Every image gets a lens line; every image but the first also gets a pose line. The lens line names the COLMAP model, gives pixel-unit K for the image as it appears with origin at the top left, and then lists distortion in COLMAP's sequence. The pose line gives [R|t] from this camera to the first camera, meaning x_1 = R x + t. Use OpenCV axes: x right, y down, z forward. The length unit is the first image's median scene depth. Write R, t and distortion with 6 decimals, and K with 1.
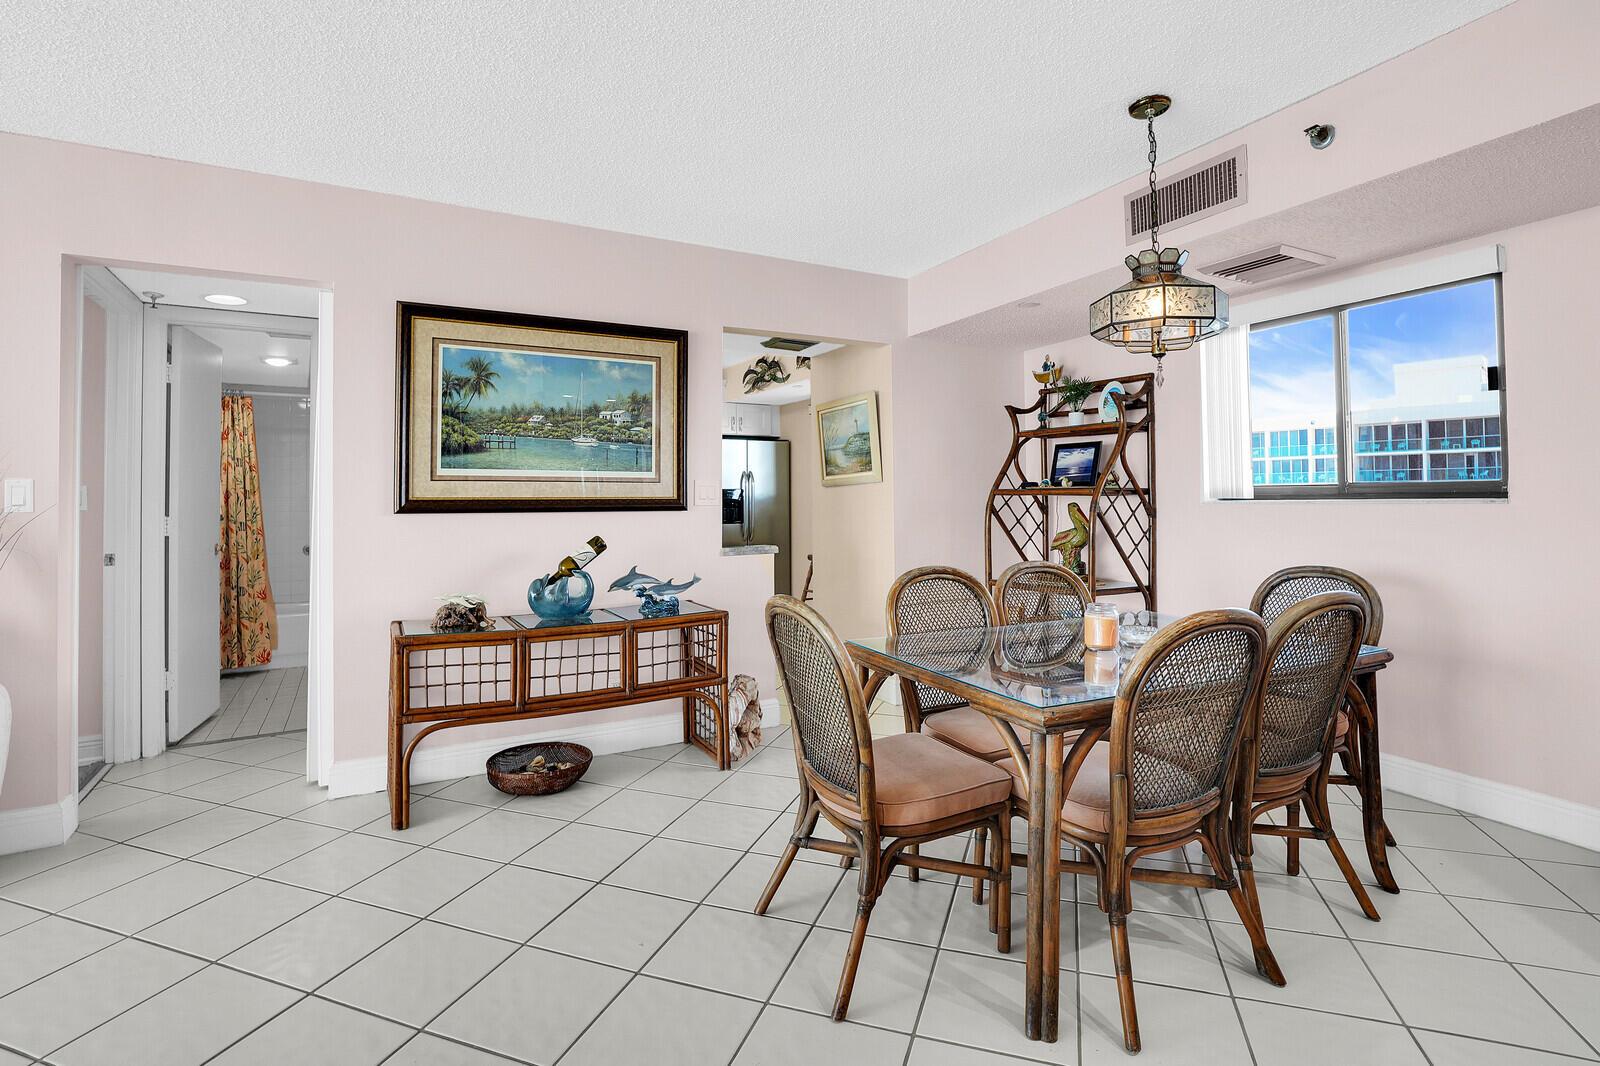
lens RADIAL K [[743.3, 0, 791.9], [0, 743.3, 491.5], [0, 0, 1]] dist [-0.057044, 0.006901]
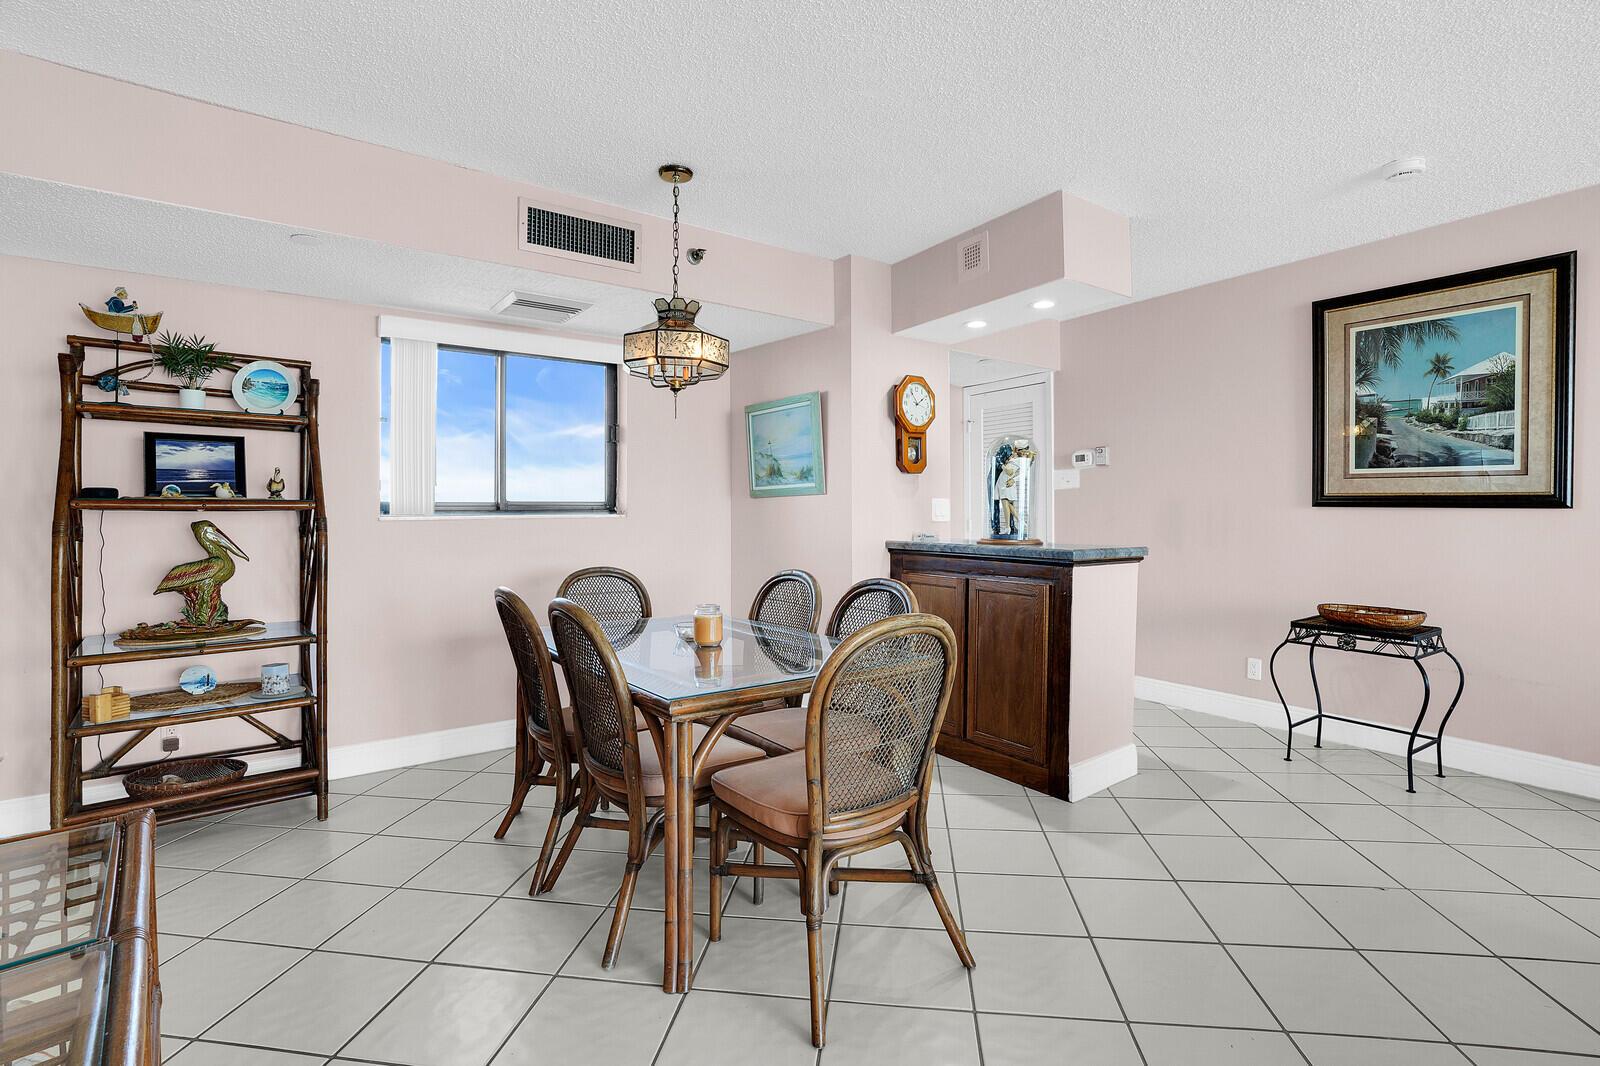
lens RADIAL K [[772.1, 0, 755.3], [0, 772.1, 513.4], [0, 0, 1]] dist [-0.031577, 0.005930]
pose [[-0.187418, 0.006606, 0.982258, -0.410541], [-0.003316, 0.999967, -0.007358, 0.011453], [-0.982275, -0.004636, -0.187390, 0.620757]]
